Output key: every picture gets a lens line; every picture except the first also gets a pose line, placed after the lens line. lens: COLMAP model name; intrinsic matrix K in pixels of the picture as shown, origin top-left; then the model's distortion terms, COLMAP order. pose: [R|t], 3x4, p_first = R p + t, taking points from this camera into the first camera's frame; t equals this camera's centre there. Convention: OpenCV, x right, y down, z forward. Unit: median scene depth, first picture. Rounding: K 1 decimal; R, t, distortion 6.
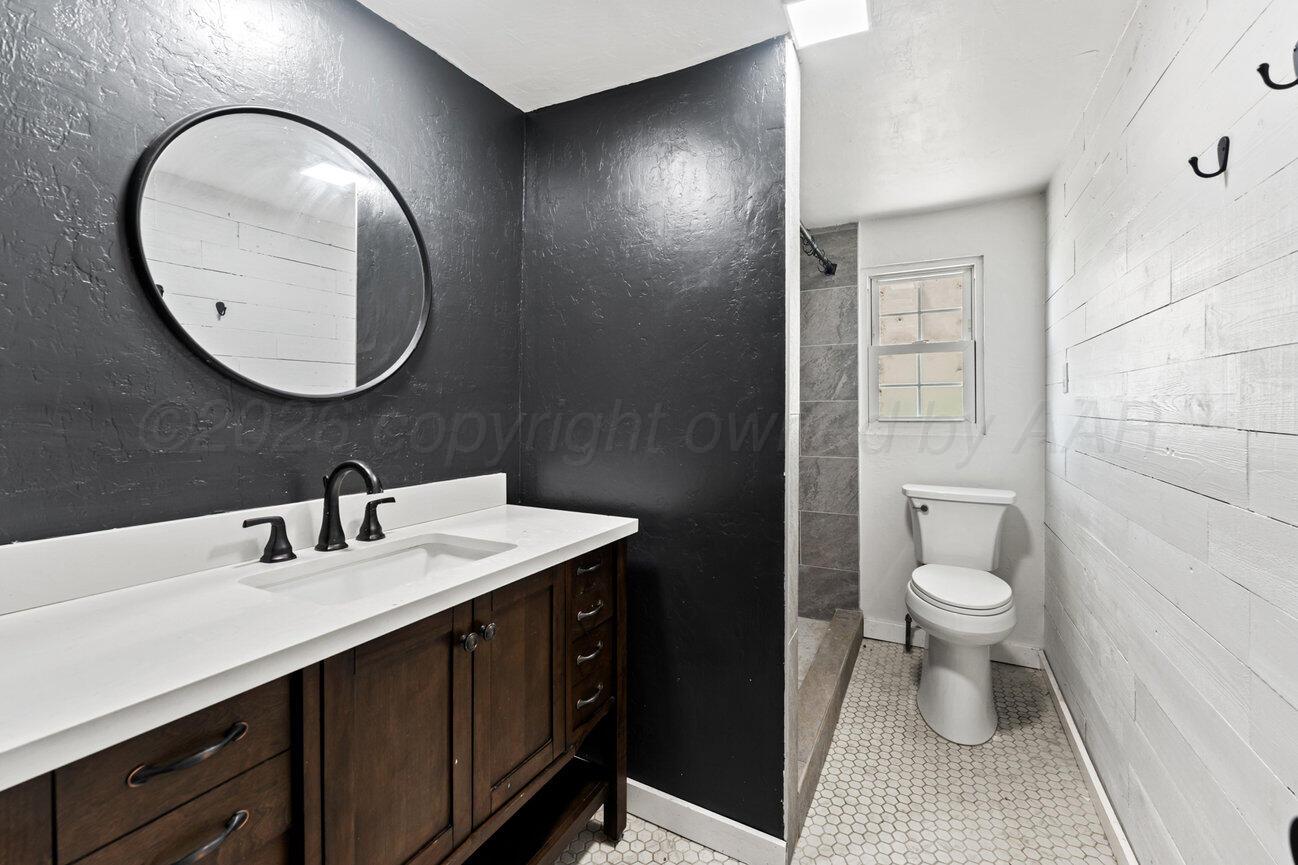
lens RADIAL K [[531.3, 0, 647.4], [0, 531.3, 408.2], [0, 0, 1]] dist [0.000731, -0.000440]
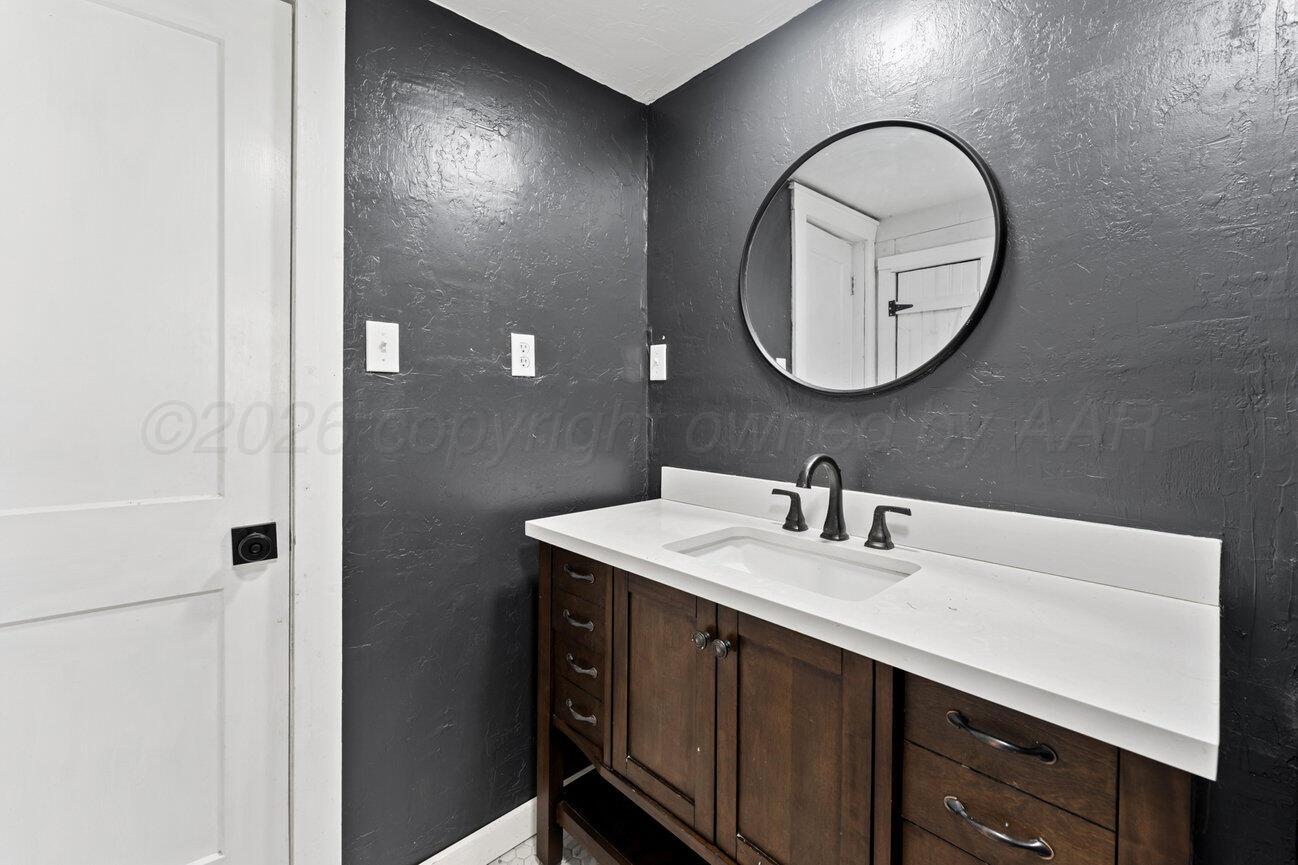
lens RADIAL K [[531.3, 0, 647.4], [0, 531.3, 408.2], [0, 0, 1]] dist [0.000731, -0.000440]
pose [[-0.297832, 0.015469, -0.954493, 0.521275], [-0.000407, 0.999867, 0.016331, -0.007835], [0.954618, 0.005253, -0.297786, 0.981612]]
